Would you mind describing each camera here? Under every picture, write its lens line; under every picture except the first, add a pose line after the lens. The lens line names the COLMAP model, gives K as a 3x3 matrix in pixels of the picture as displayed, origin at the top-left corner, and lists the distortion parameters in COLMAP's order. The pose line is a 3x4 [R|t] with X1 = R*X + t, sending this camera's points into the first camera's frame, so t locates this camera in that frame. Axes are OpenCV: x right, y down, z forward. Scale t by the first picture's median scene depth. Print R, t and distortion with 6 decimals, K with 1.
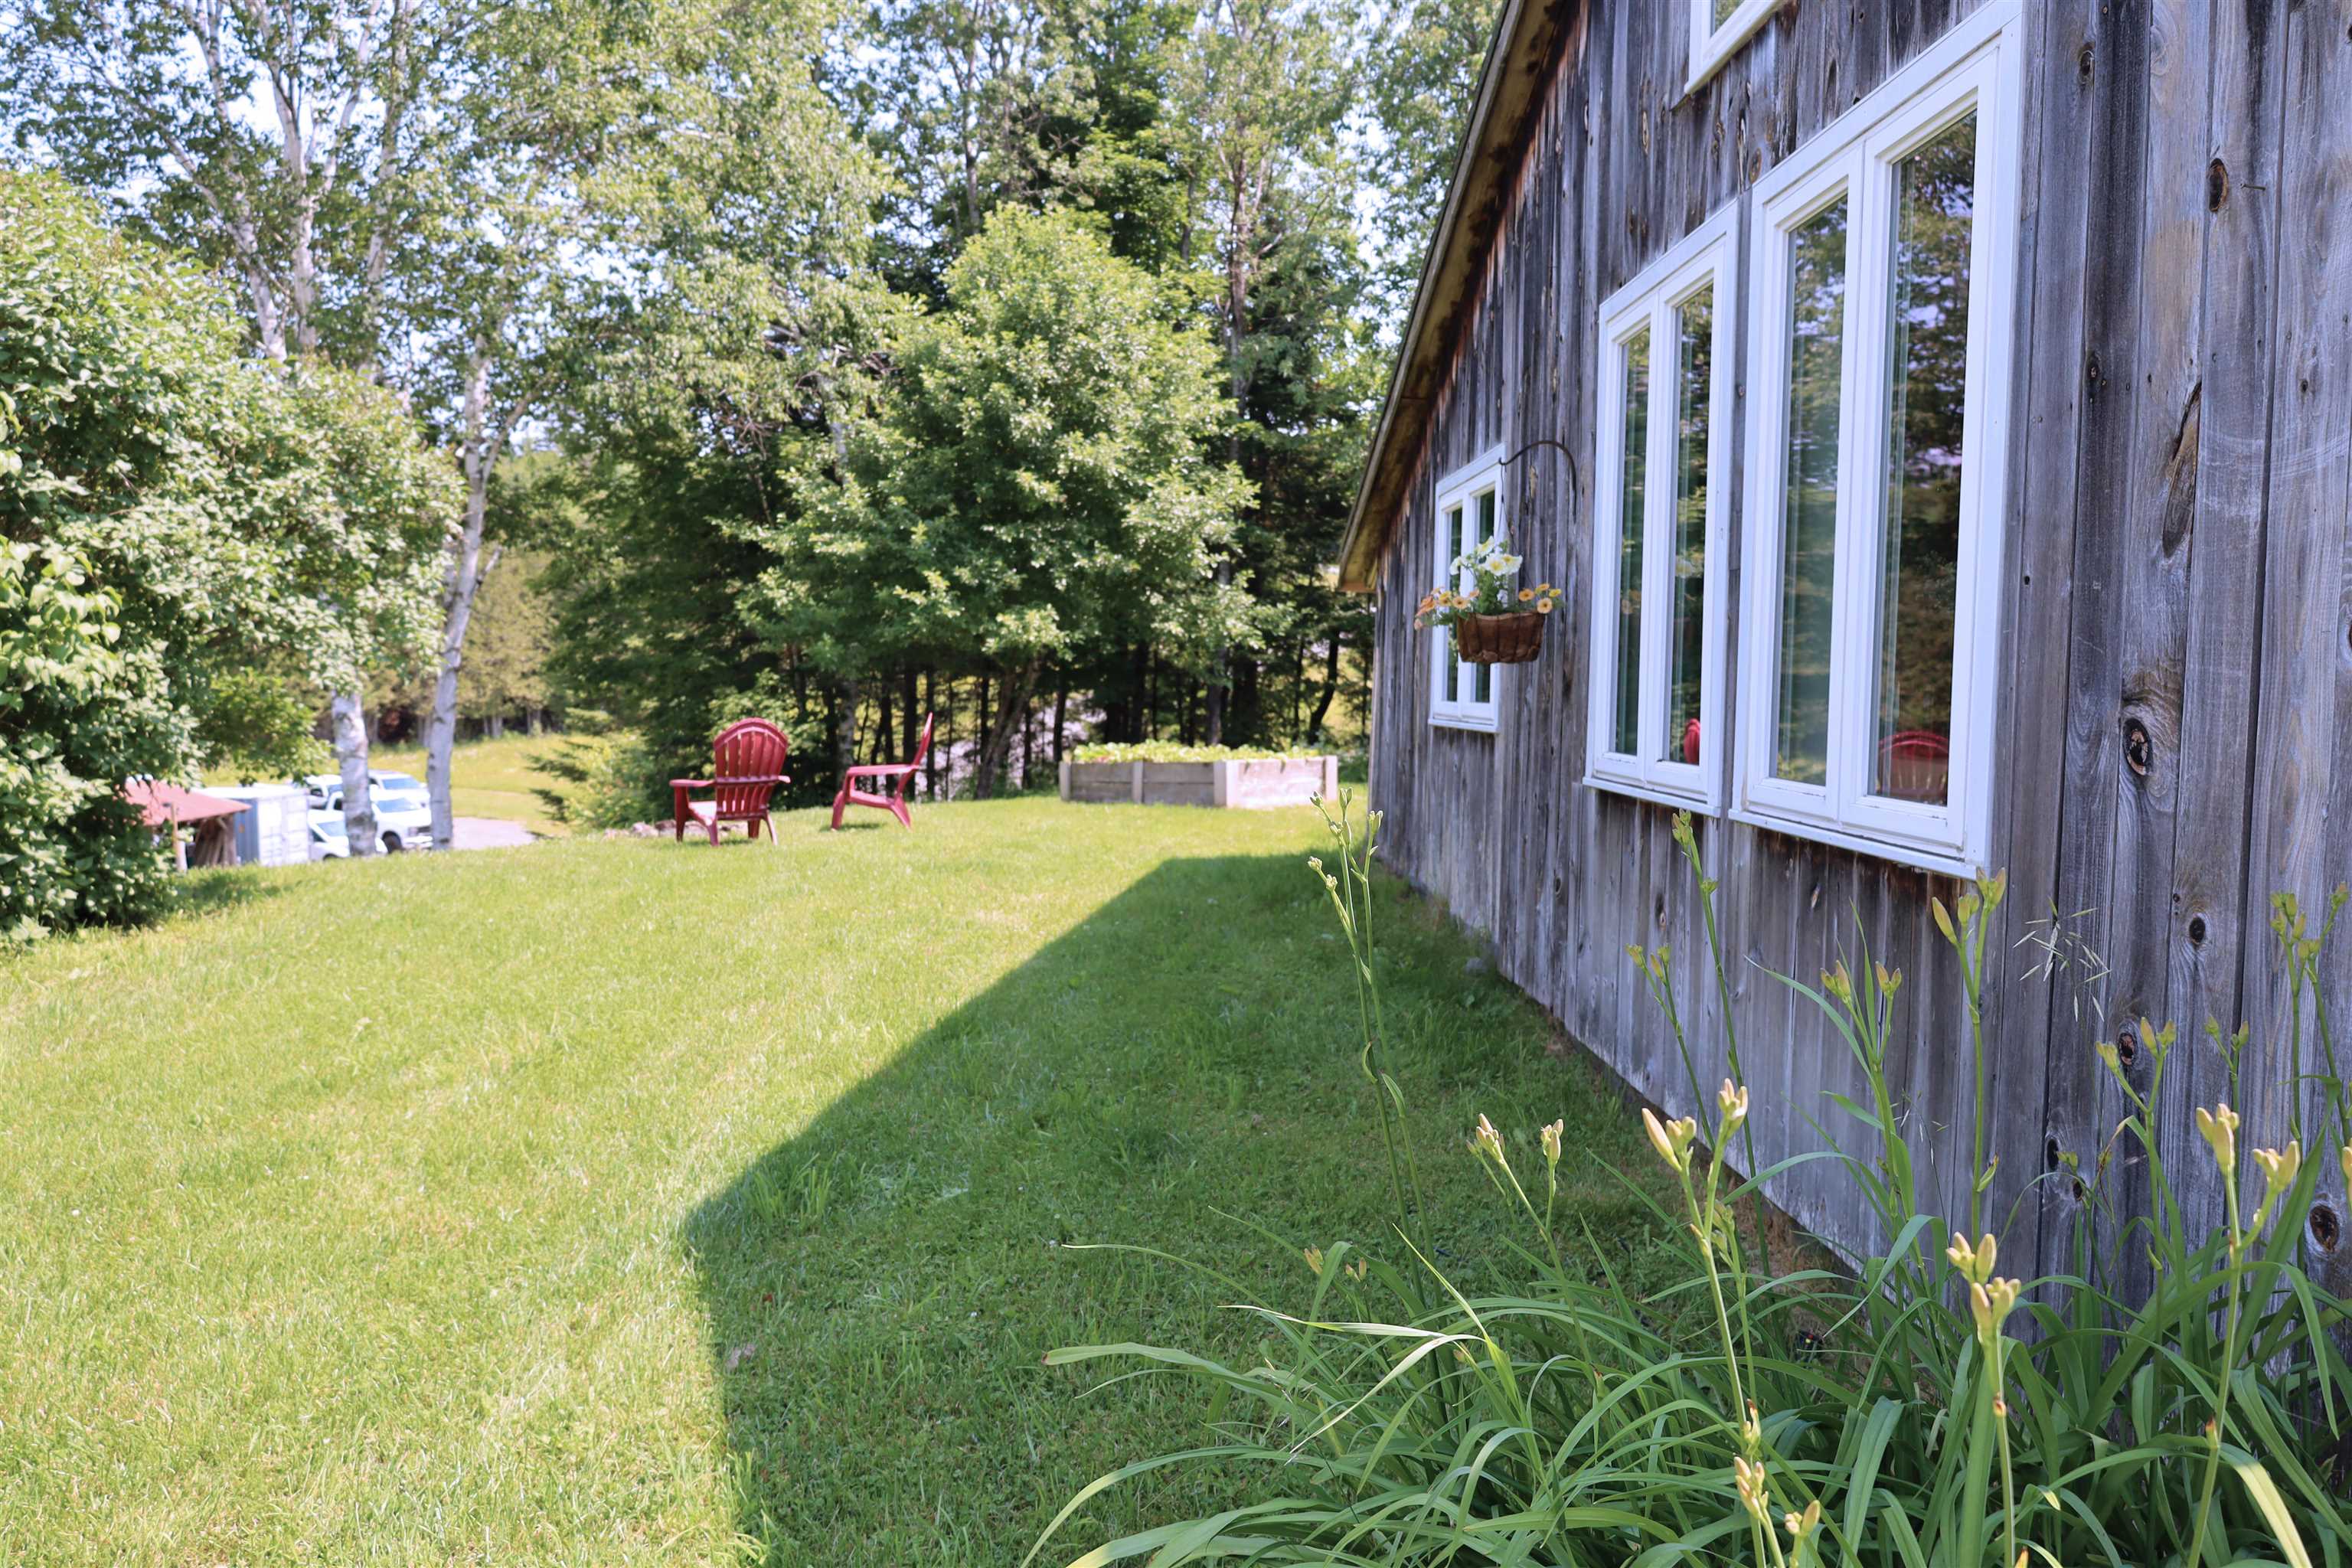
lens RADIAL K [[1612.3, 0, 1168.3], [0, 1612.3, 766.0], [0, 0, 1]] dist [-0.001123, -0.001683]
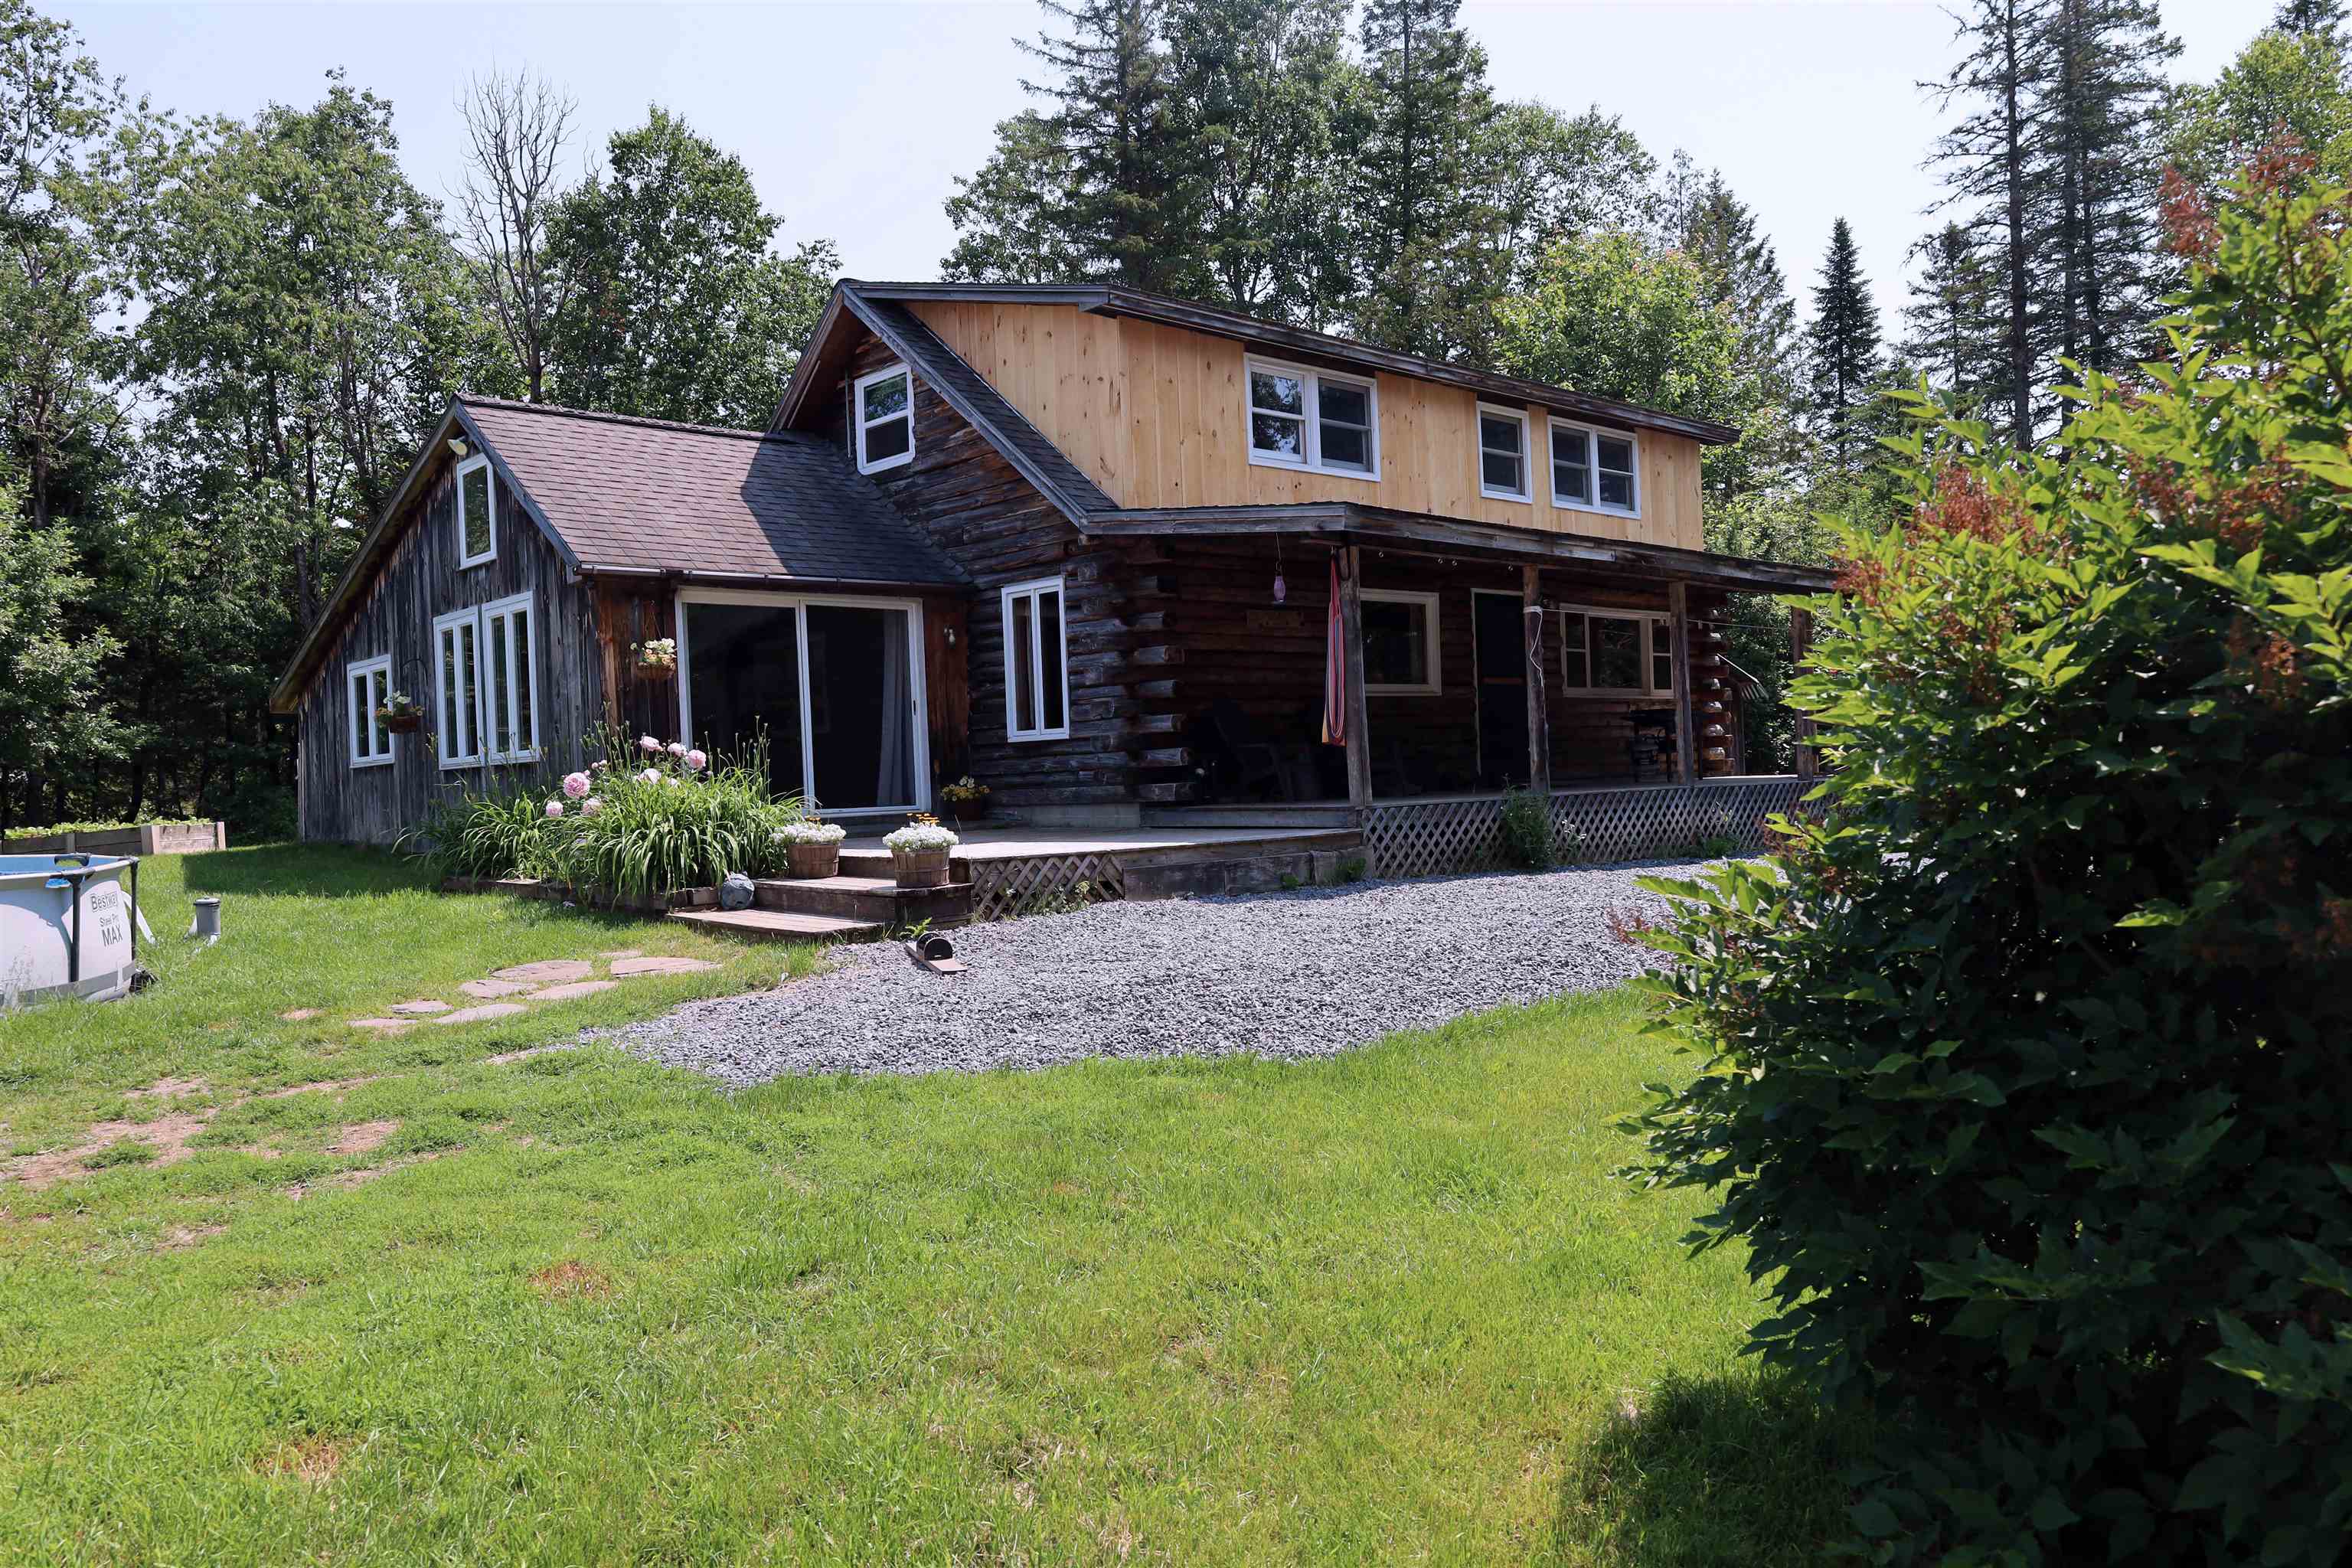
lens RADIAL K [[1658.9, 0, 1176.0], [0, 1658.9, 784.0], [0, 0, 1]] dist [0.000283, 0.003201]
pose [[0.740156, -0.045280, 0.670908, -0.710946], [0.089772, 0.995453, -0.031854, 0.226925], [-0.666415, 0.083806, 0.740856, -1.964485]]
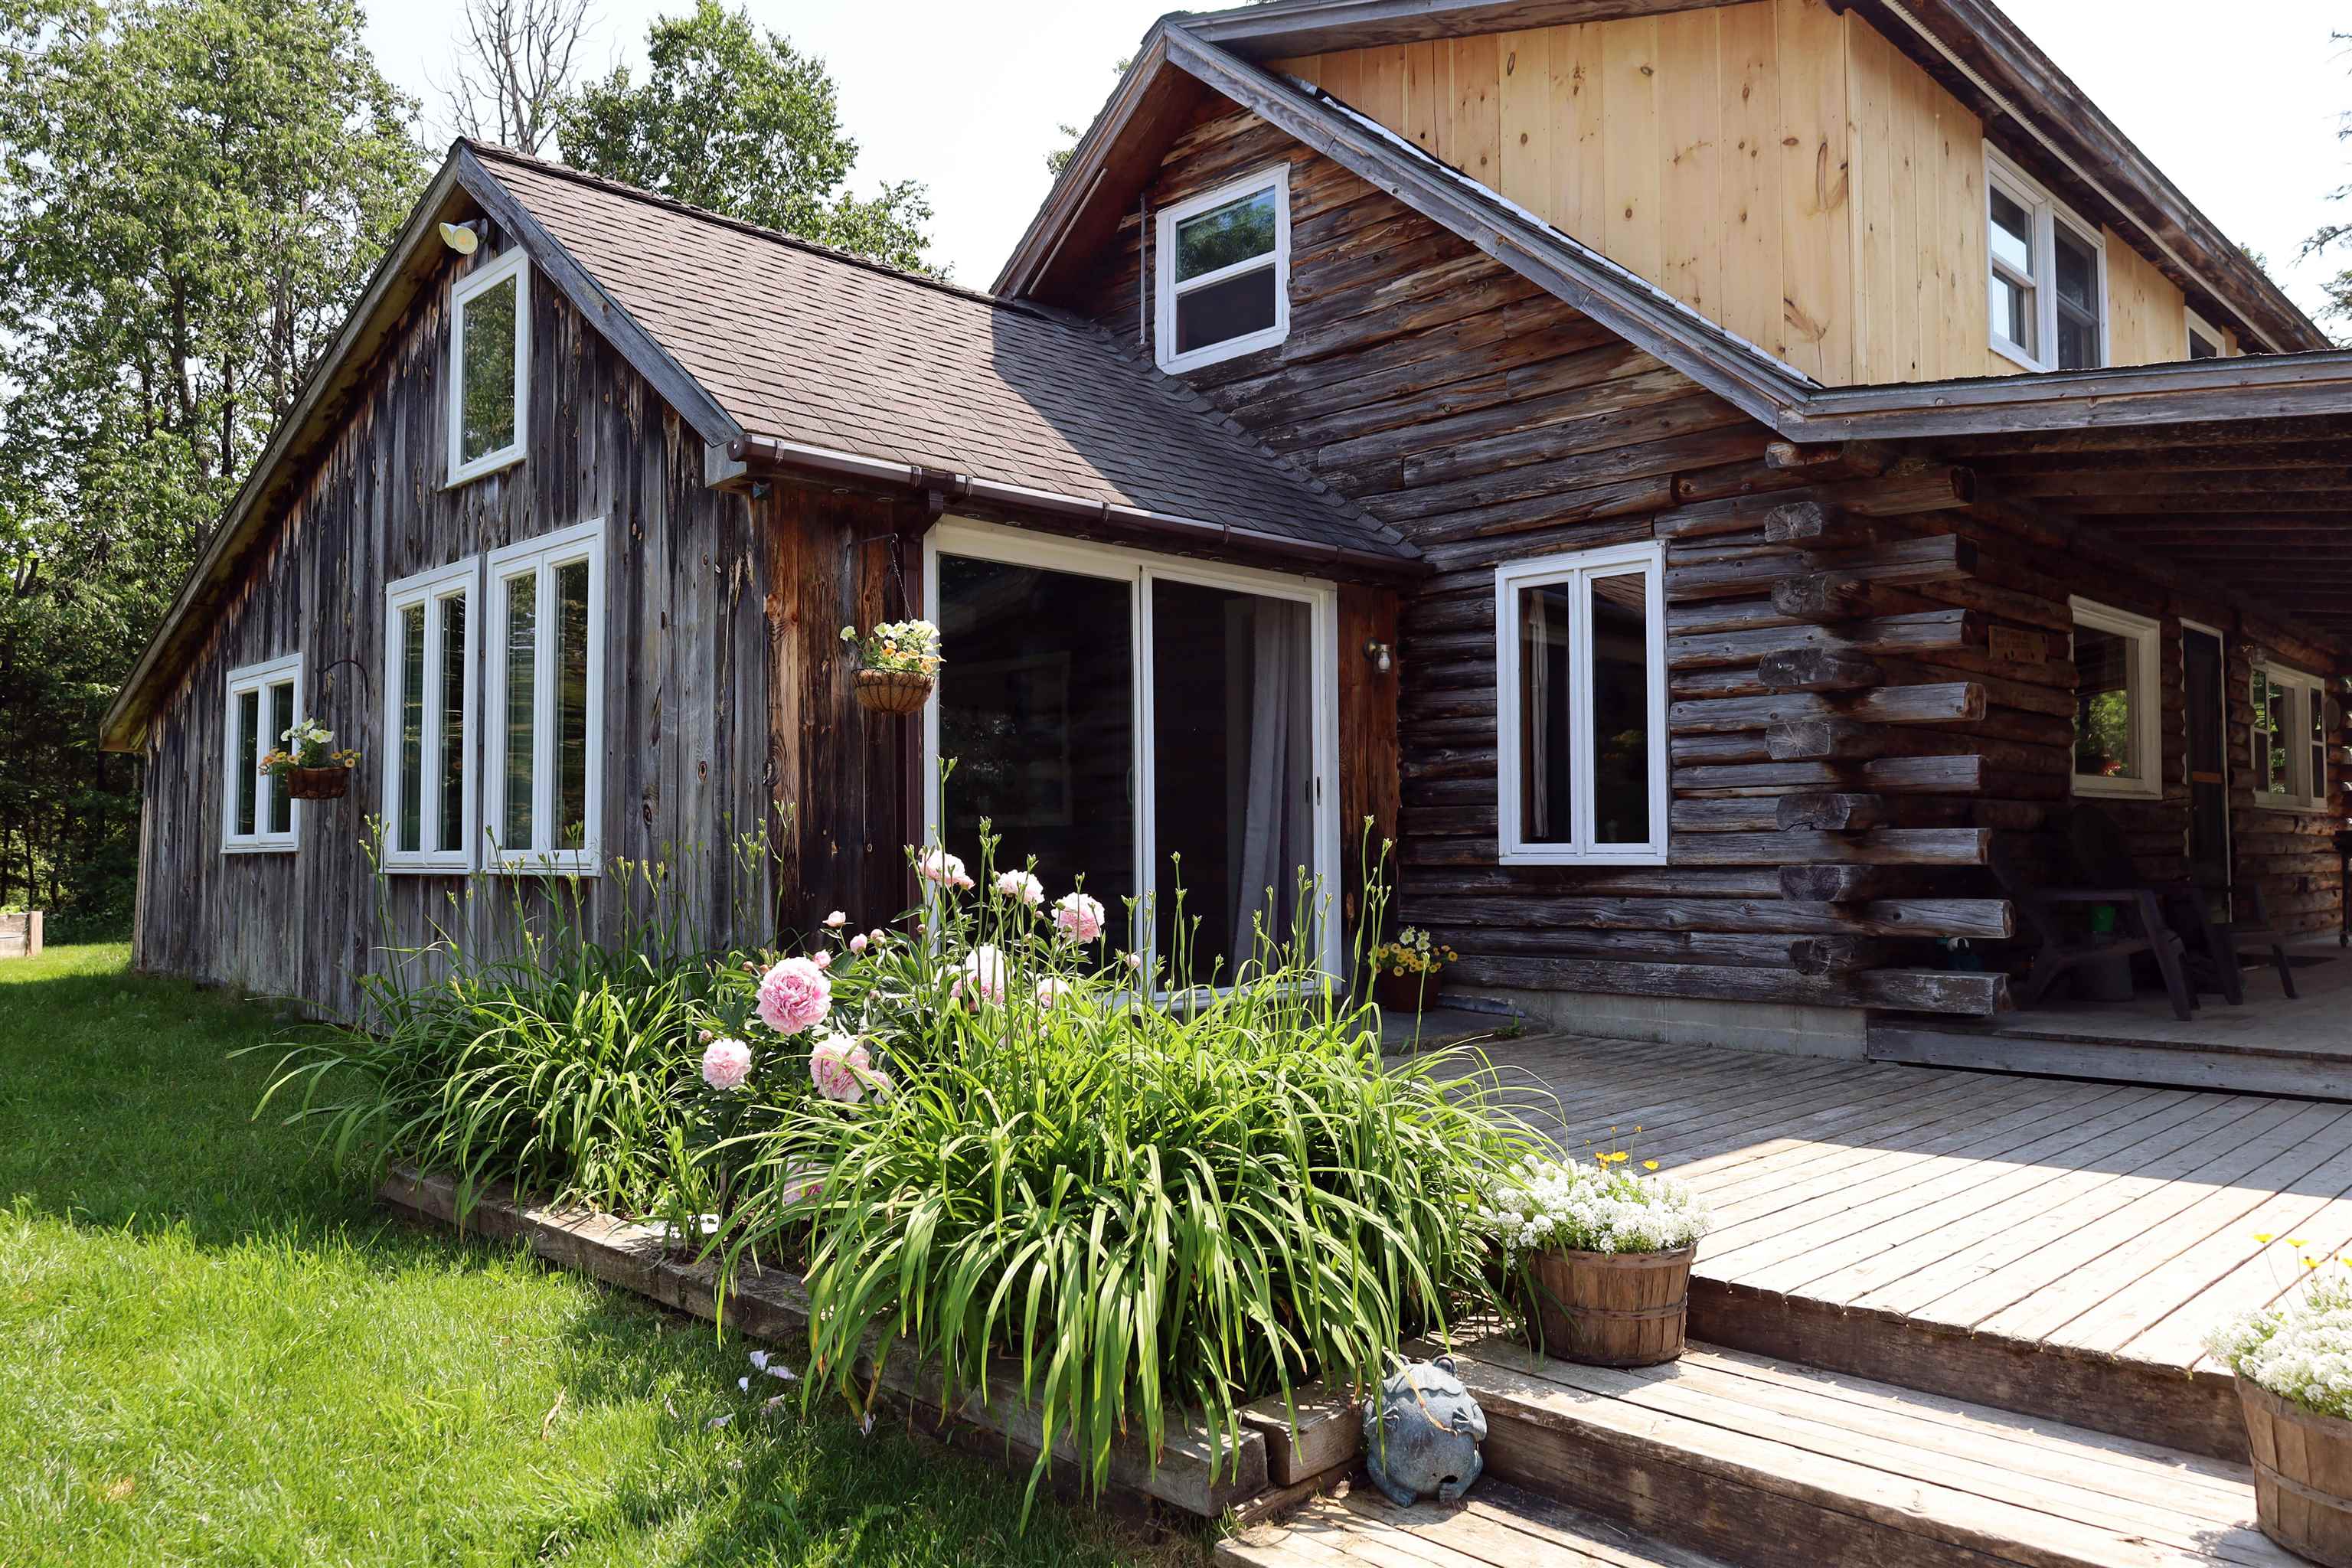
lens RADIAL K [[1658.3, 0, 1179.6], [0, 1658.3, 780.6], [0, 0, 1]] dist [-0.008416, 0.000132]
pose [[0.715344, 0.015982, 0.698589, -0.282564], [0.053237, 0.995586, -0.077290, 0.077020], [-0.696741, 0.092479, 0.711336, -0.643048]]
